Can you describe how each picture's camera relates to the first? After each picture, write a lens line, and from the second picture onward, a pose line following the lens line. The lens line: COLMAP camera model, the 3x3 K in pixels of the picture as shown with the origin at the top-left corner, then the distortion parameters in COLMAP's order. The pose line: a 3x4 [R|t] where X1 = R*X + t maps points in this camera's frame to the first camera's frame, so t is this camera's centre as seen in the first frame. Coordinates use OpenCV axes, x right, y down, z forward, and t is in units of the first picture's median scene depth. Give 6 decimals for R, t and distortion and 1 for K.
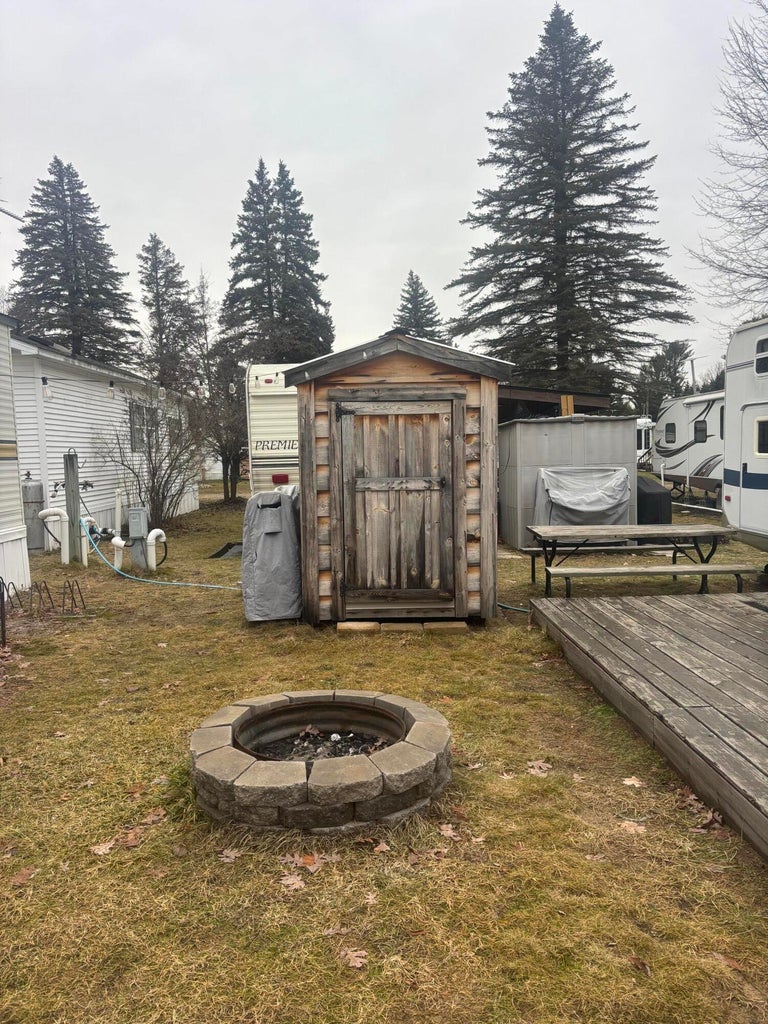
lens RADIAL K [[772.1, 0, 378.0], [0, 772.1, 514.7], [0, 0, 1]] dist [0.049033, -0.050779]
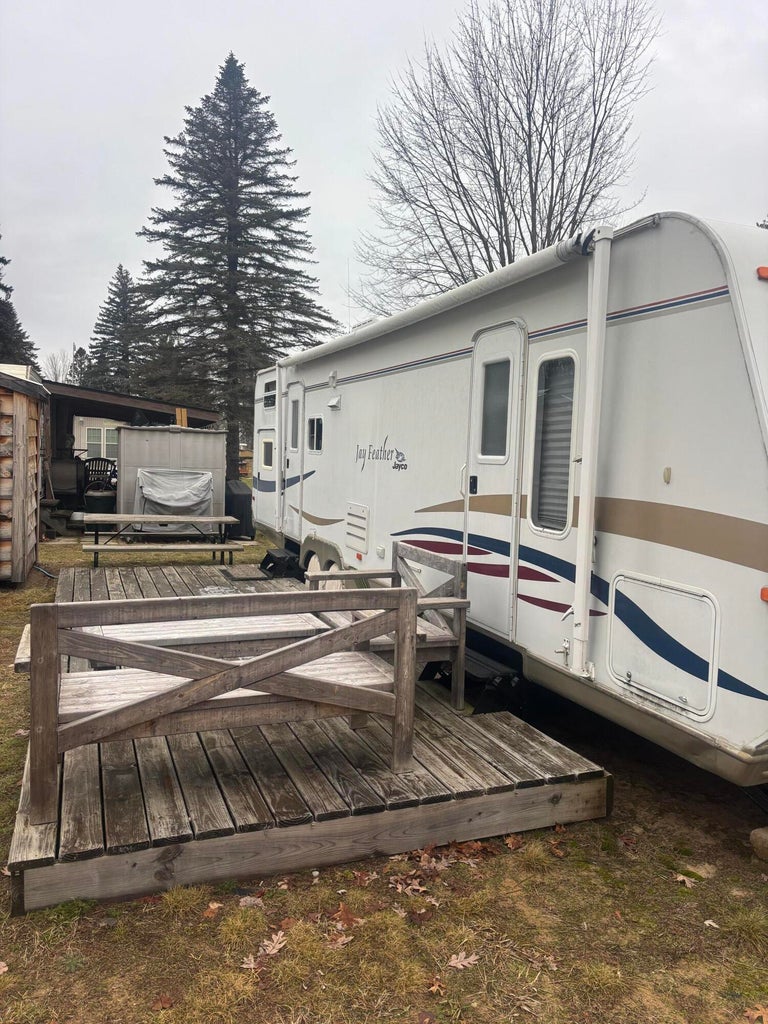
lens RADIAL K [[772.1, 0, 389.4], [0, 772.1, 511.2], [0, 0, 1]] dist [0.049033, -0.050779]
pose [[0.935440, 0.034701, 0.351778, 0.070981], [-0.031127, 0.999390, -0.015811, 0.005268], [-0.352112, 0.003841, 0.935950, -0.110858]]
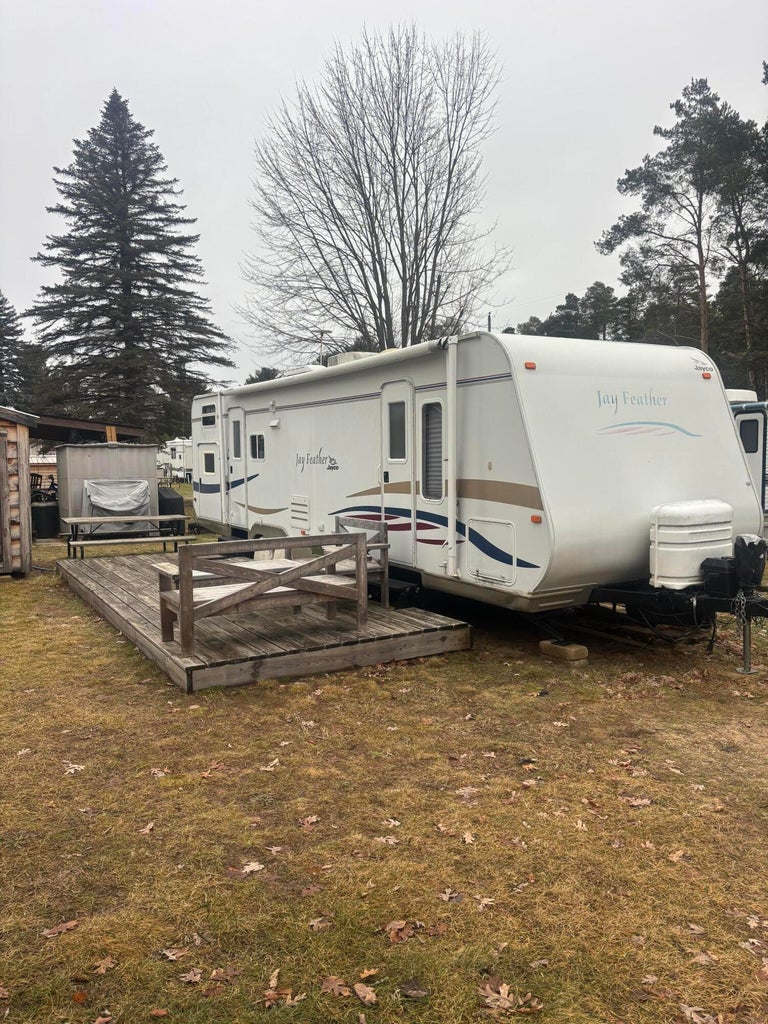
lens RADIAL K [[772.1, 0, 384.5], [0, 772.1, 516.0], [0, 0, 1]] dist [0.049033, -0.050779]
pose [[0.875385, -0.017103, 0.483124, 0.003814], [0.025513, 0.999616, -0.010839, 0.014566], [-0.482753, 0.021814, 0.875485, -0.215075]]
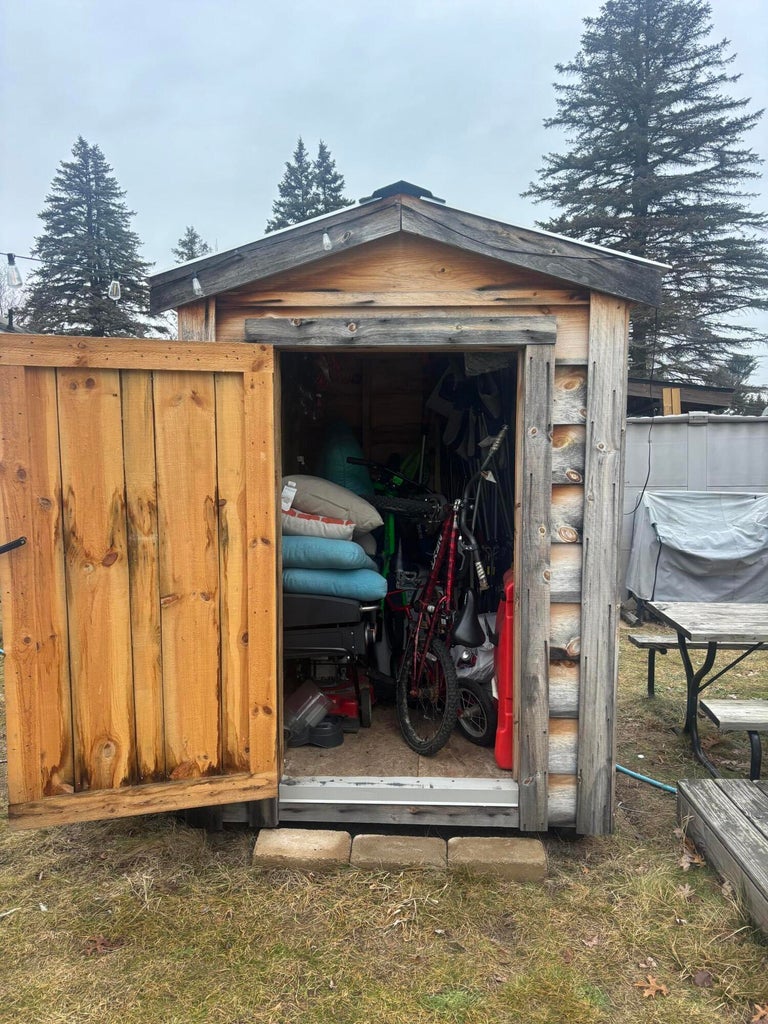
lens RADIAL K [[772.1, 0, 384.5], [0, 772.1, 517.7], [0, 0, 1]] dist [0.049033, -0.050779]
pose [[0.998296, 0.023974, -0.053198, 0.011297], [-0.024475, 0.999662, -0.008783, -0.011939], [0.052969, 0.010070, 0.998545, 0.147792]]
